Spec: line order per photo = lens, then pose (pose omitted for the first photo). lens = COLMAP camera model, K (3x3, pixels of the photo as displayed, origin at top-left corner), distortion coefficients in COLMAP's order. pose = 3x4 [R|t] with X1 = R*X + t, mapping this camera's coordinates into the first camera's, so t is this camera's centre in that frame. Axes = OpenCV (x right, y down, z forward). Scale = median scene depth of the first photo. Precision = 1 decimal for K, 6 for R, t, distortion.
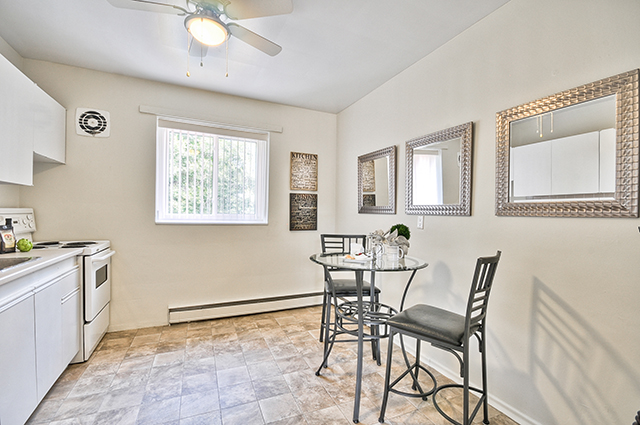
lens RADIAL K [[281.8, 0, 319.5], [0, 281.8, 214.0], [0, 0, 1]] dist [0.000025, -0.001064]
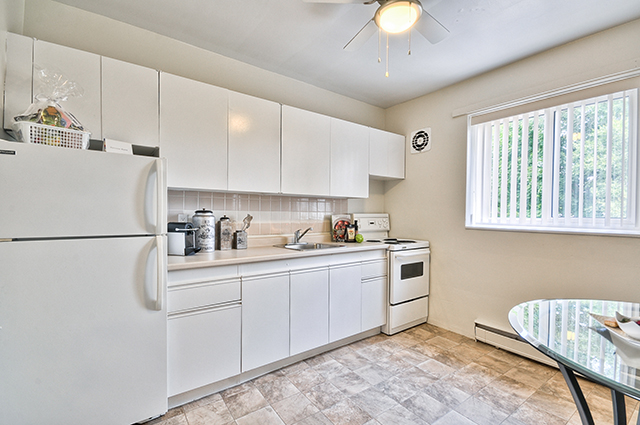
lens RADIAL K [[281.8, 0, 319.5], [0, 281.8, 215.7], [0, 0, 1]] dist [0.000025, -0.001064]
pose [[0.219530, -0.011639, -0.975536, 0.278203], [-0.004358, 0.999907, -0.012910, 0.008756], [0.975596, 0.007085, 0.219459, 0.354730]]
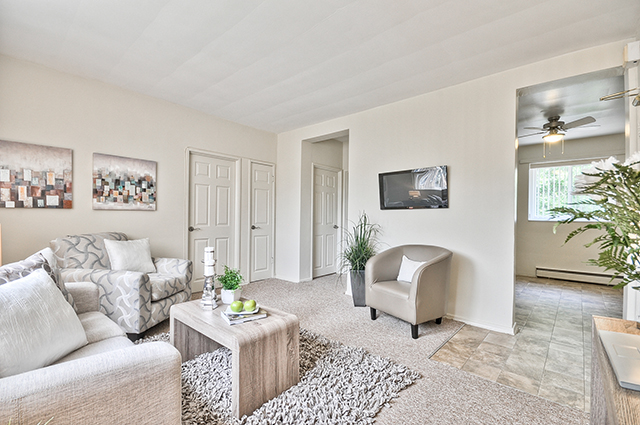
lens RADIAL K [[281.8, 0, 318.7], [0, 281.8, 212.8], [0, 0, 1]] dist [0.000025, -0.001064]
pose [[0.906796, -0.000938, 0.421570, -1.235193], [-0.007892, 0.999785, 0.019200, -0.016180], [-0.421497, -0.020738, 0.906593, 0.157731]]
